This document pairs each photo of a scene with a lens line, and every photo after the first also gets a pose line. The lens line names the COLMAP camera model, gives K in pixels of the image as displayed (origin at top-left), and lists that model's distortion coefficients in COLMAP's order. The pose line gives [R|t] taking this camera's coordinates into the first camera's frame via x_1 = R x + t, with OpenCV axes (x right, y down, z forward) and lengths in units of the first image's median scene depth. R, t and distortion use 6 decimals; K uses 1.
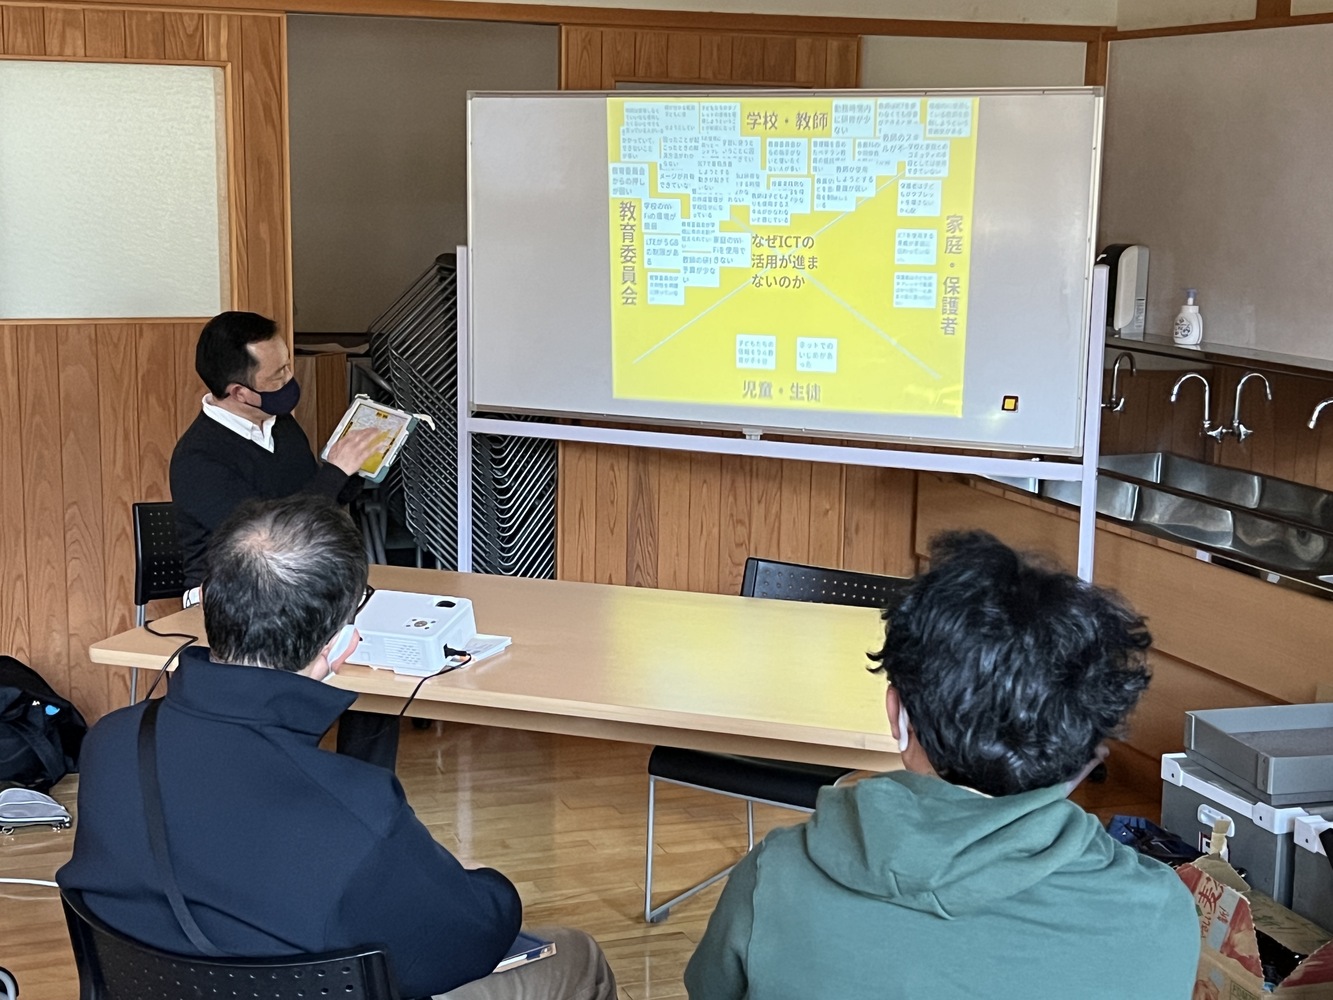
lens RADIAL K [[1982.5, 0, 666.5], [0, 1982.5, 500.0], [0, 0, 1]] dist [0.152765, -0.130983]
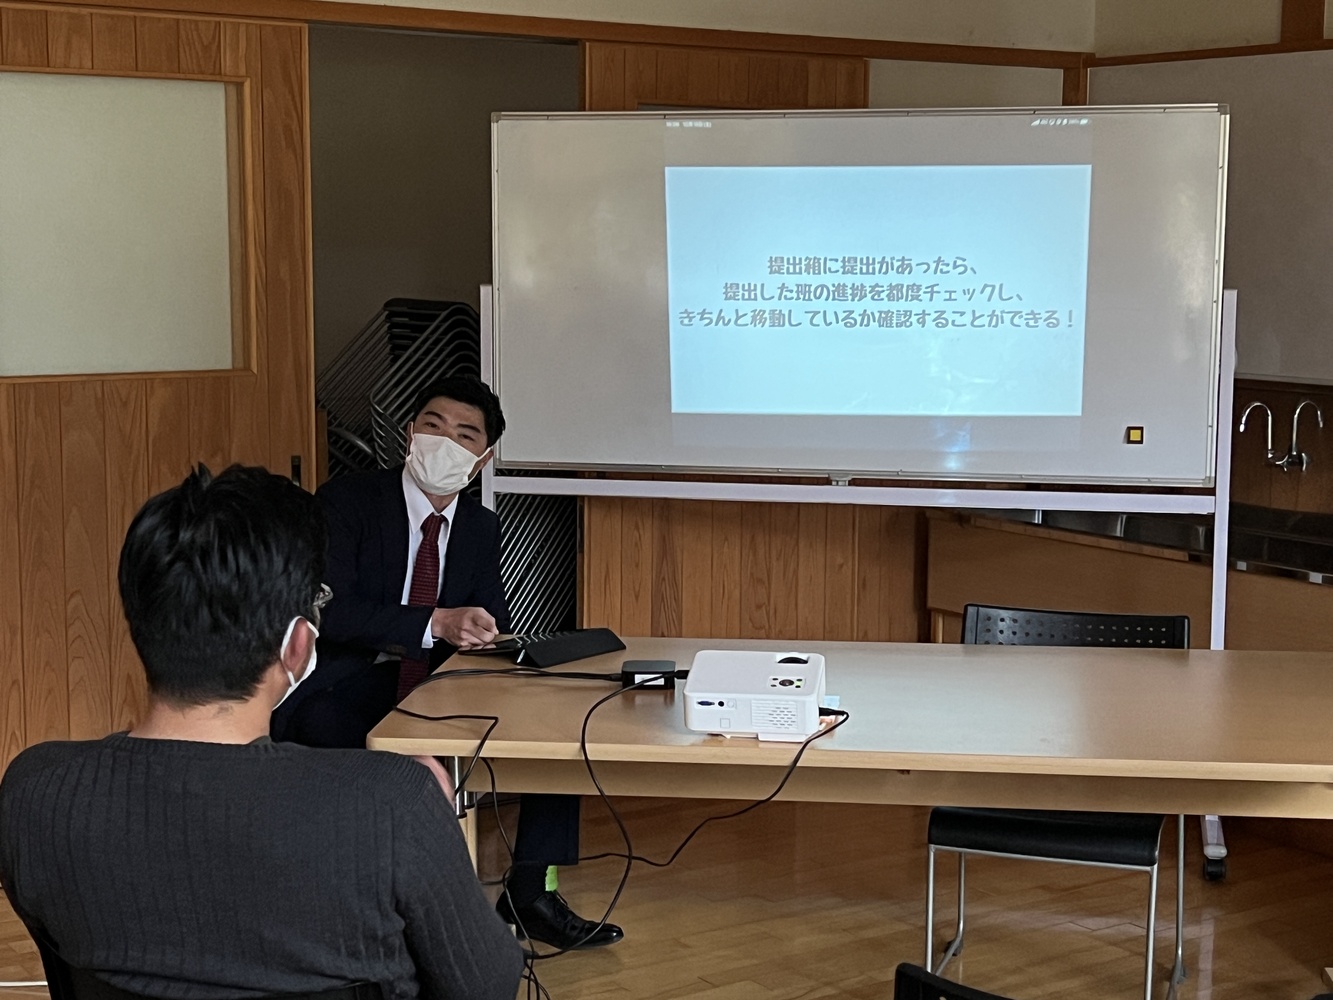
lens RADIAL K [[2161.7, 0, 663.1], [0, 2161.7, 497.6], [0, 0, 1]] dist [0.166212, 0.063232]
pose [[0.968598, -0.039339, 0.245501, -0.281885], [0.050072, 0.998036, -0.037631, 0.008765], [-0.243539, 0.048742, 0.968666, 0.044434]]
